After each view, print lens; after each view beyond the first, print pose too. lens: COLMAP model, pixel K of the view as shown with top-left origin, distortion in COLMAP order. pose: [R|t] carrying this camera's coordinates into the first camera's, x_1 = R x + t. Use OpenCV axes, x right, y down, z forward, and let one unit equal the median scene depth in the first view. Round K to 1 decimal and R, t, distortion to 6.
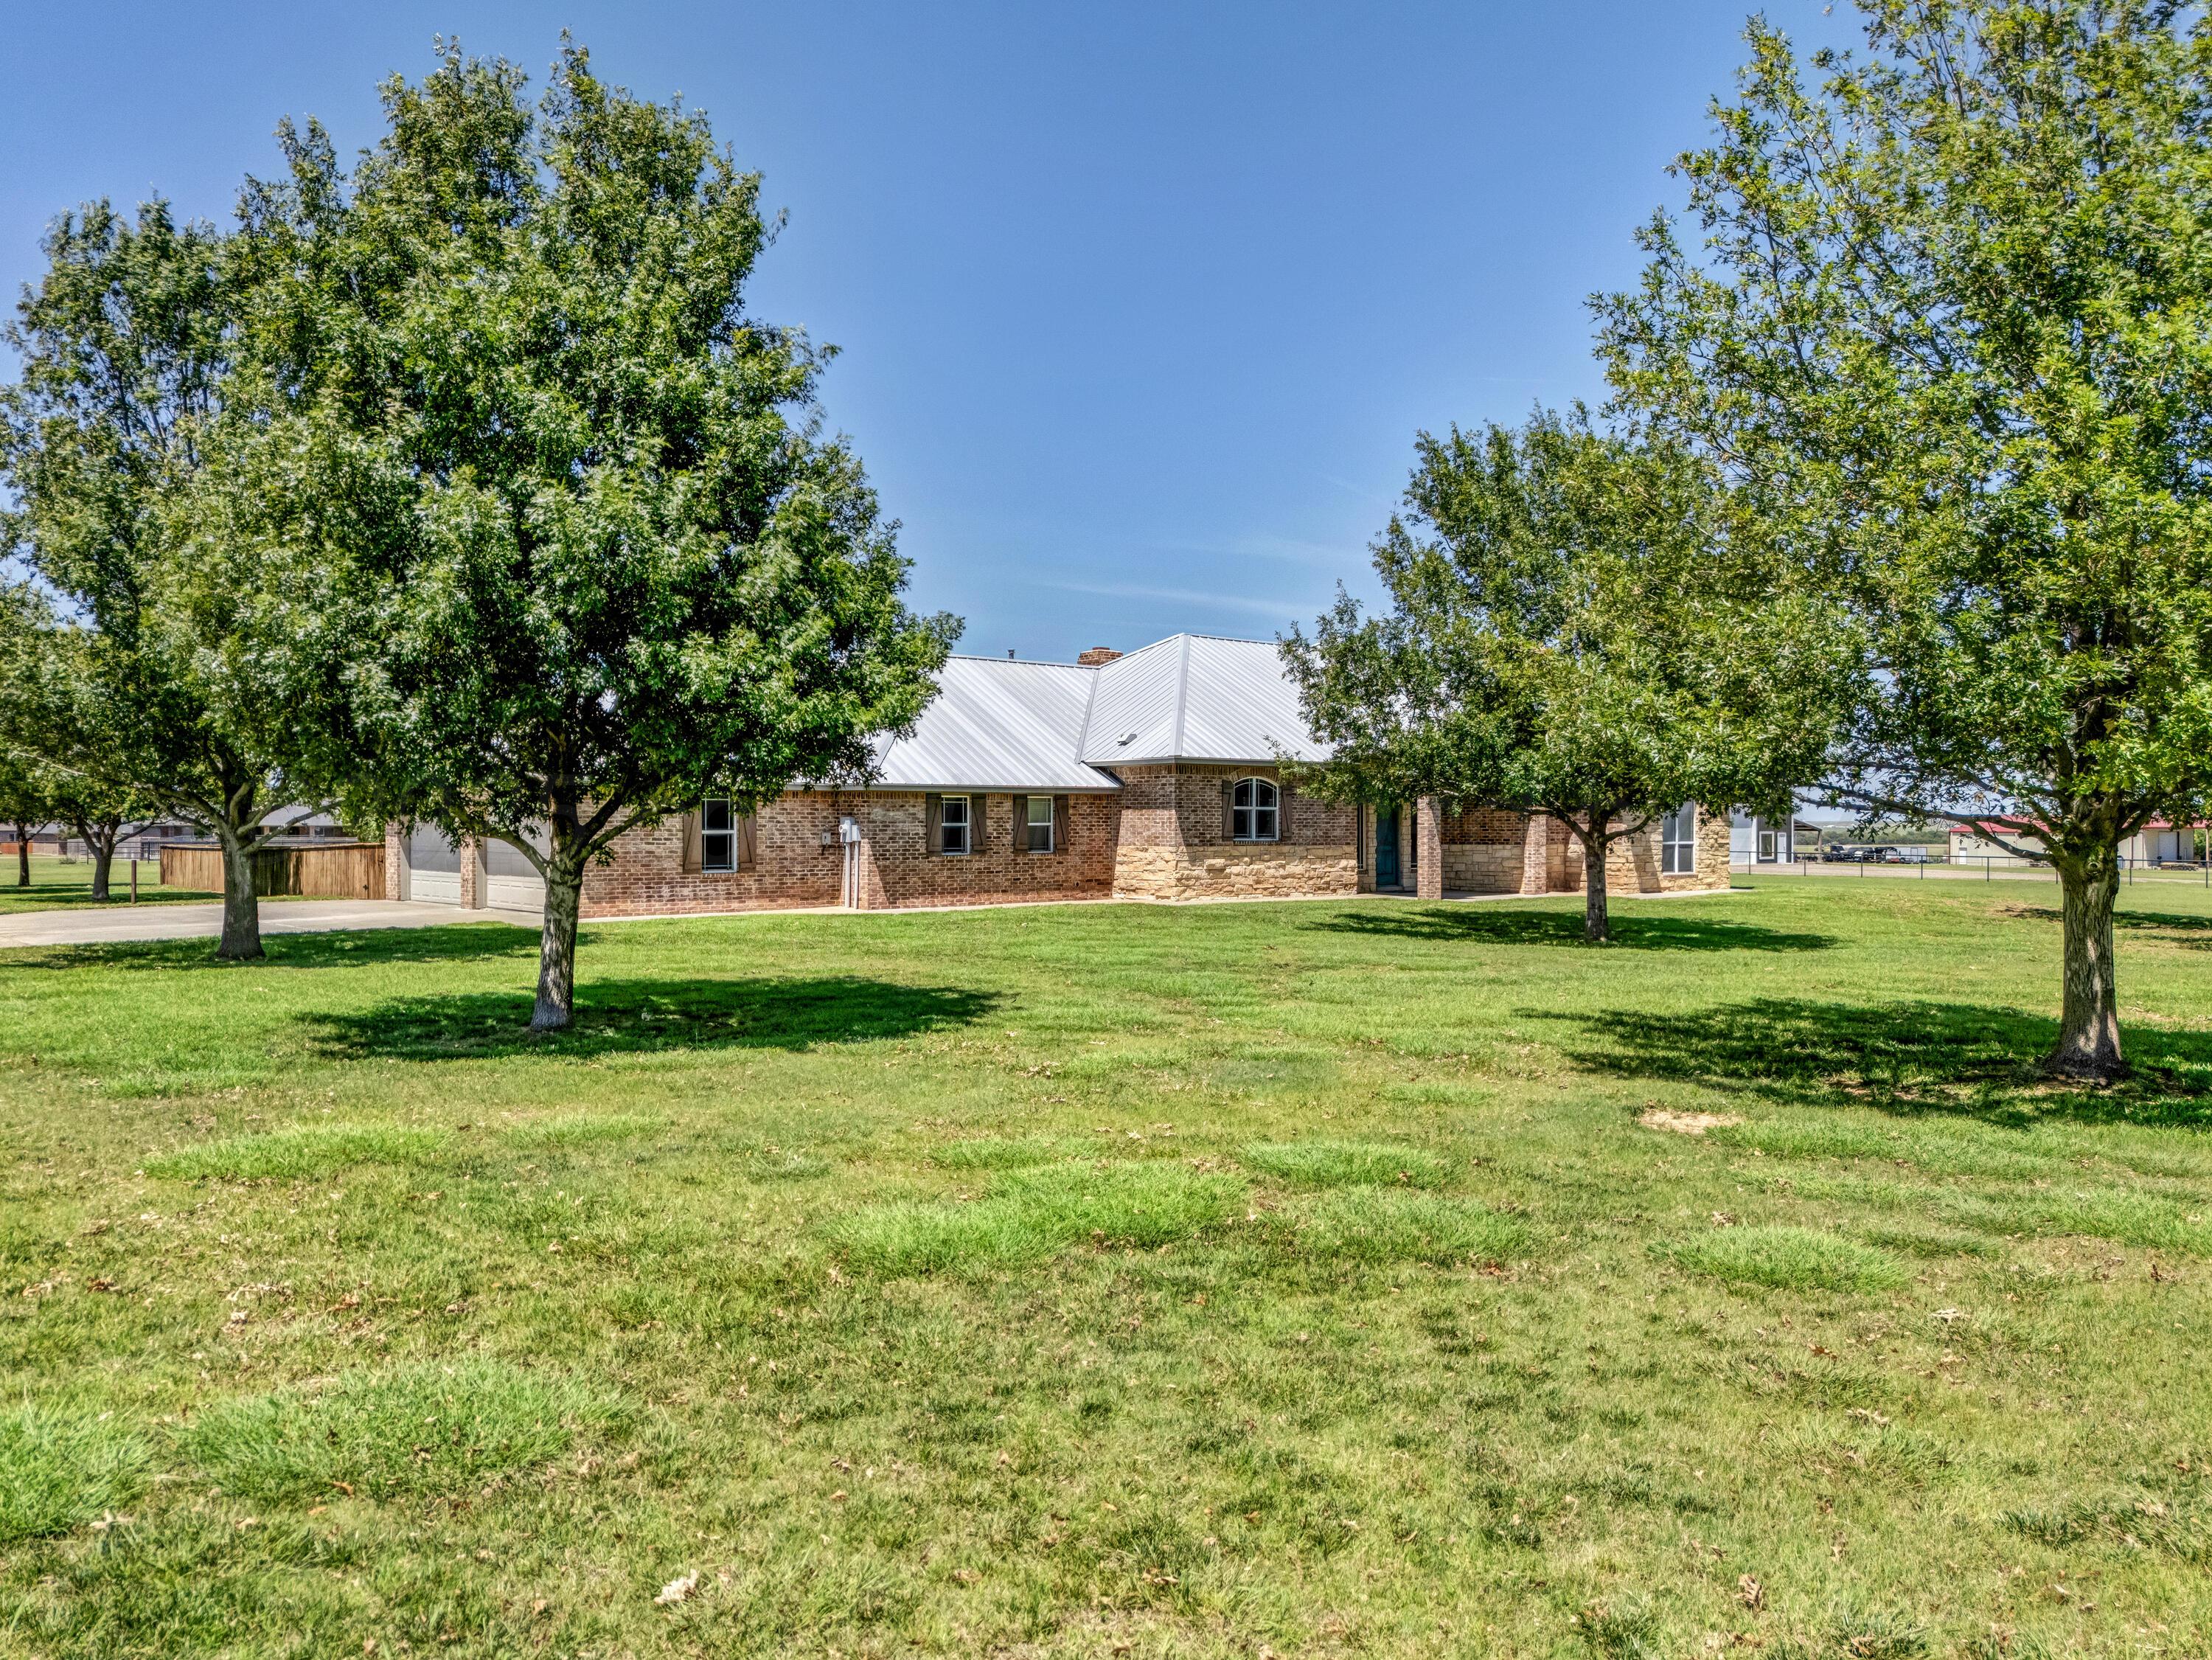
lens RADIAL K [[1664.9, 0, 1110.2], [0, 1664.9, 824.8], [0, 0, 1]] dist [0.062647, -0.008899]
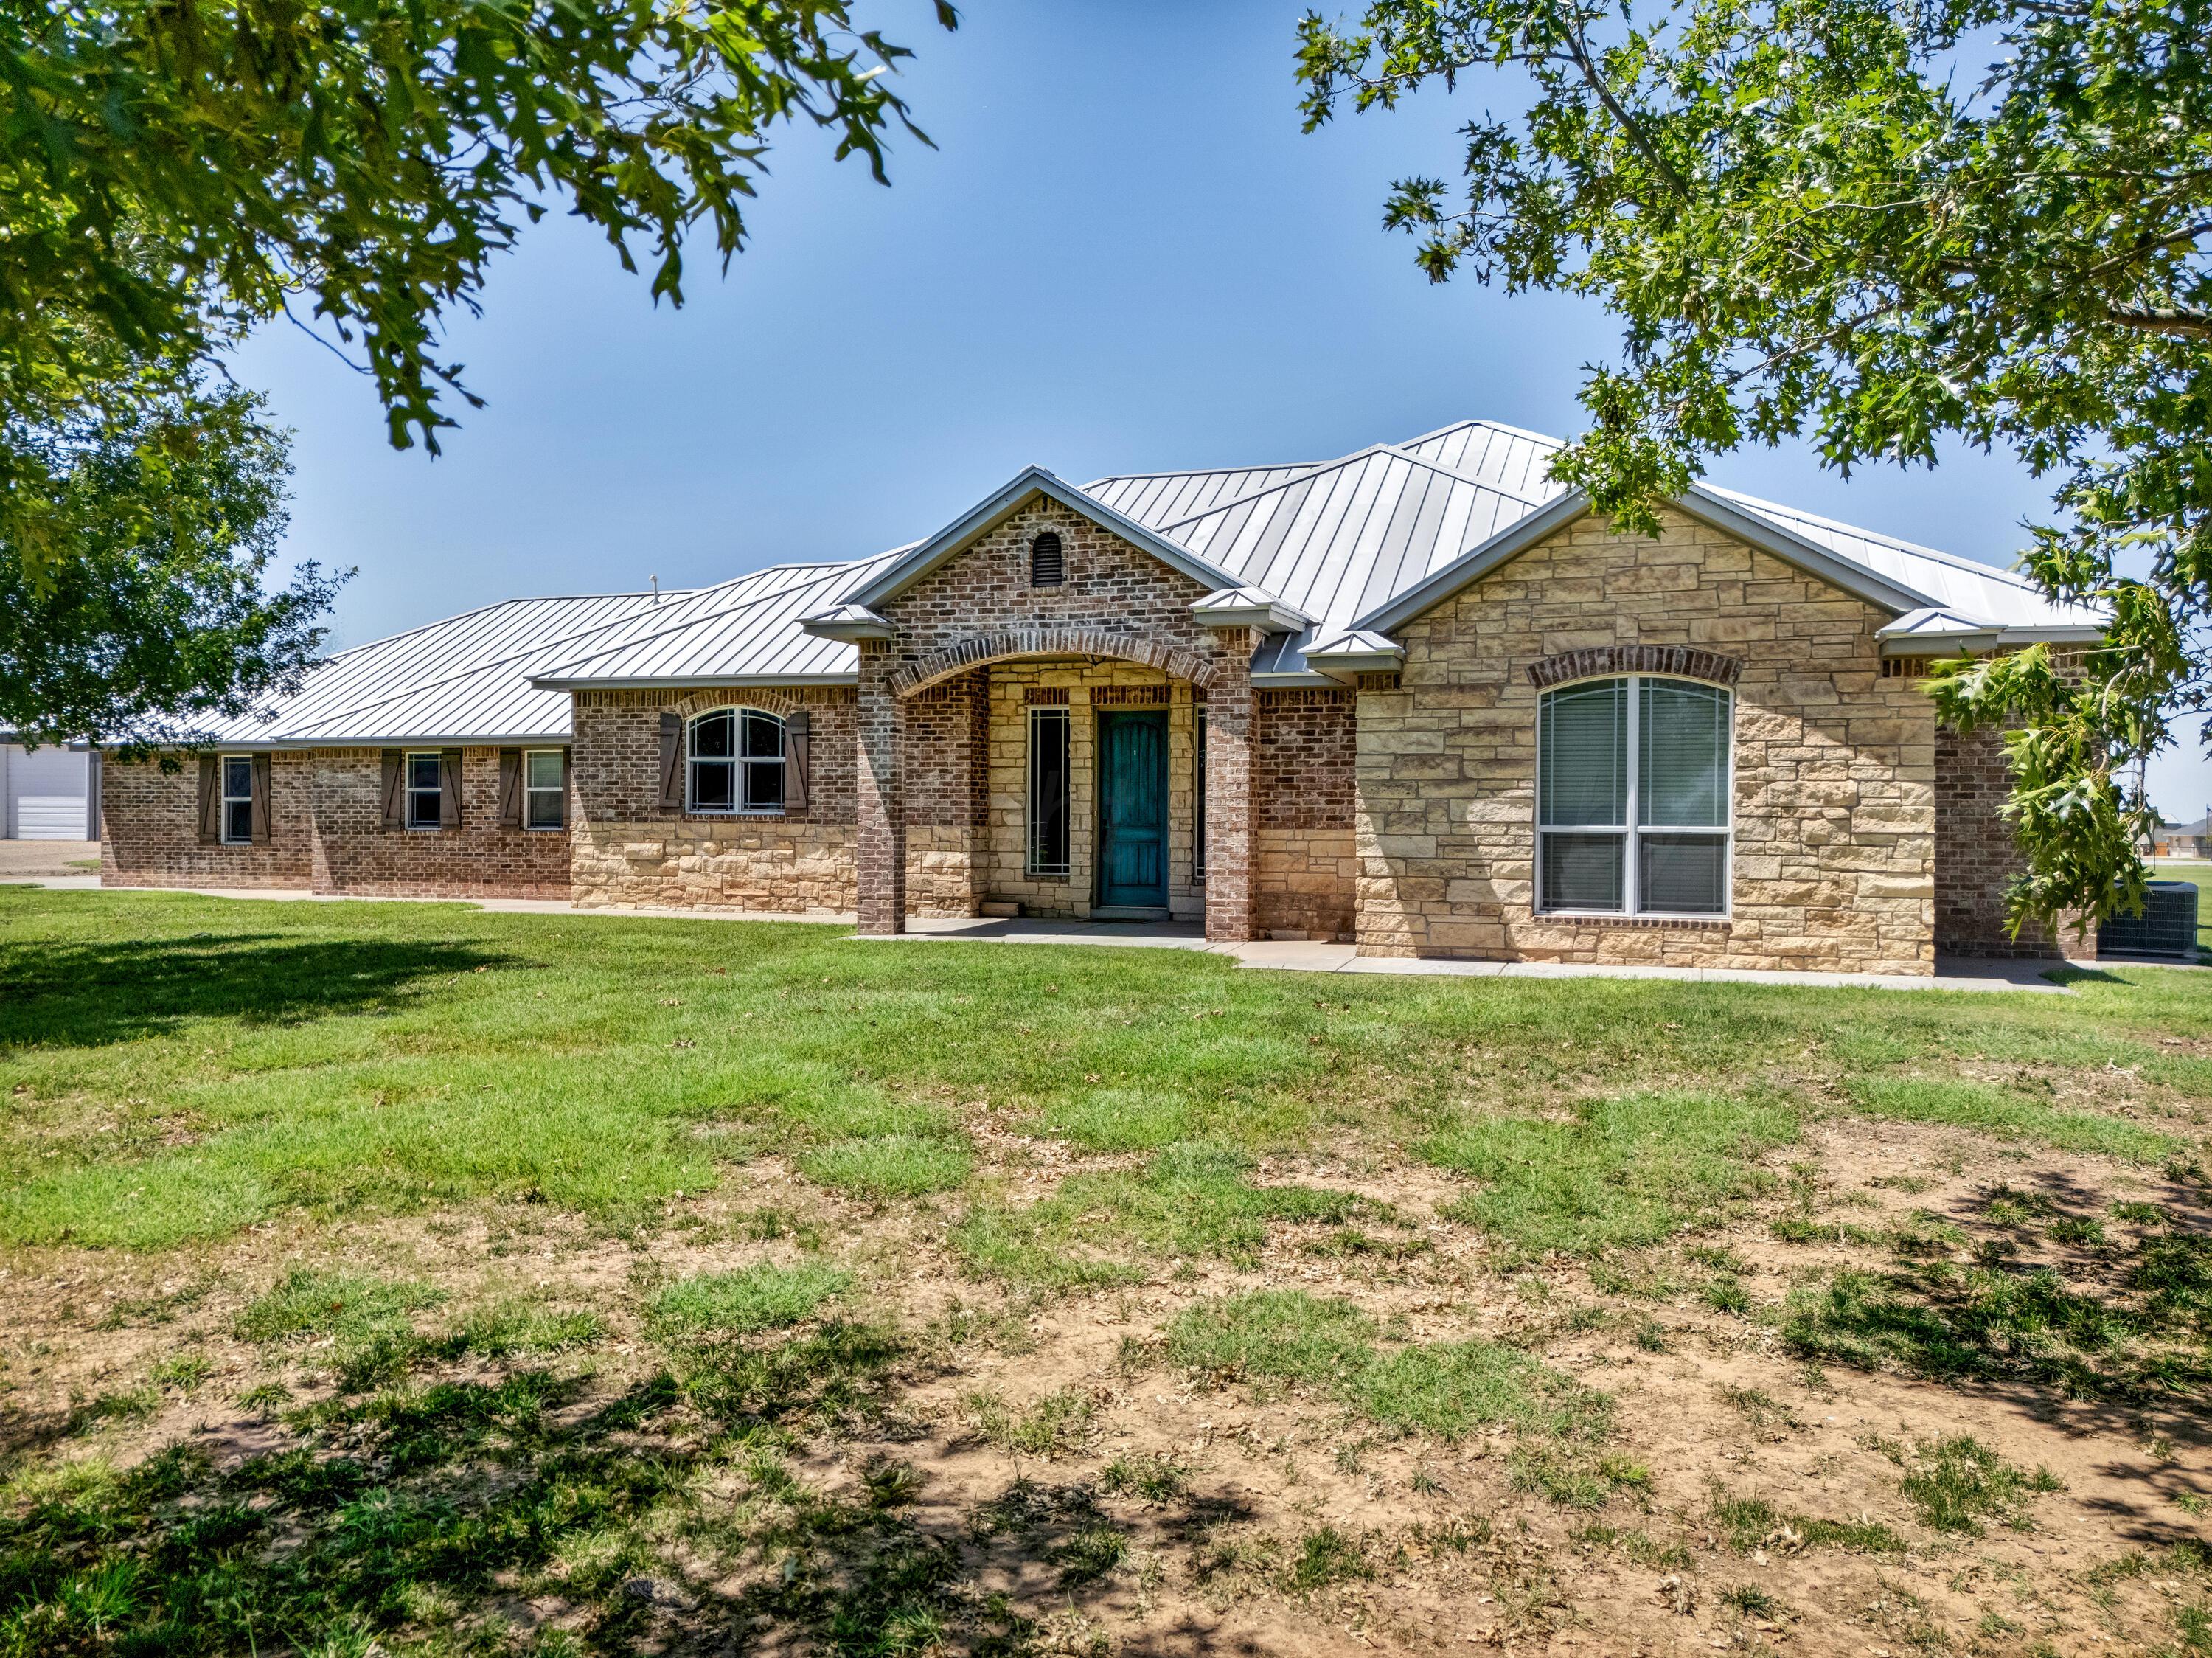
lens RADIAL K [[1665.0, 0, 1110.2], [0, 1665.0, 823.8], [0, 0, 1]] dist [0.062647, -0.008899]
pose [[0.501250, 0.006315, -0.865280, 0.664854], [-0.004723, 0.999978, 0.004563, 0.009571], [0.865290, 0.001799, 0.501269, 0.817647]]
